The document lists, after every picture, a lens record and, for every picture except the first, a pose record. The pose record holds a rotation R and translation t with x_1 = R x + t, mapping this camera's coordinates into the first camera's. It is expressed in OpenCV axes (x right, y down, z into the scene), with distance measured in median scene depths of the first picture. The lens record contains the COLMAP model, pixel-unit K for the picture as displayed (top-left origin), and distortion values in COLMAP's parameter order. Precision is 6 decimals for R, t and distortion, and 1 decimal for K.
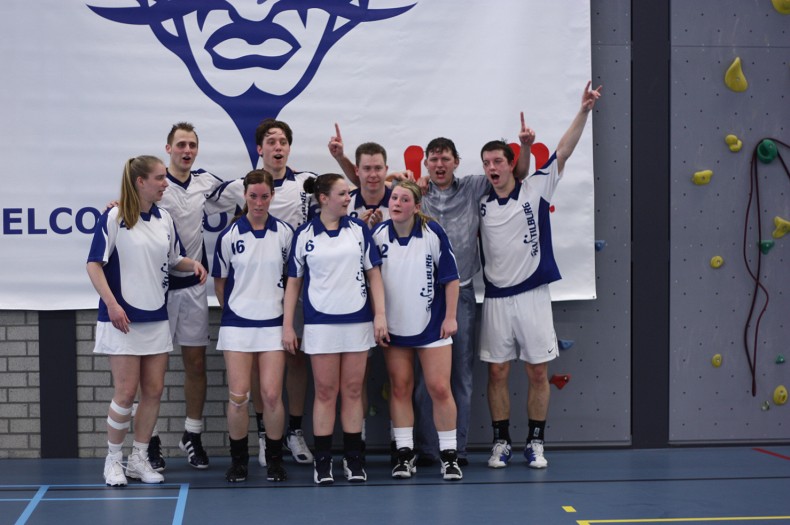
lens RADIAL K [[2136.0, 0, 393.1], [0, 2136.0, 260.5], [0, 0, 1]] dist [-0.101171, 0.000000]
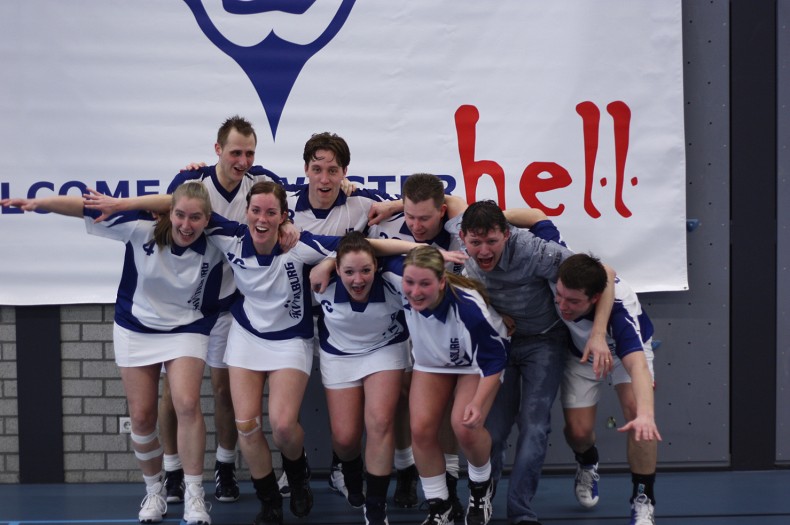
lens RADIAL K [[2136.0, 0, 398.8], [0, 2136.0, 268.4], [0, 0, 1]] dist [-0.101171, 0.000000]
pose [[0.999812, -0.003113, -0.019151, -0.000904], [0.003464, 0.999826, 0.018352, -0.005886], [0.019091, -0.018415, 0.999648, 0.173099]]
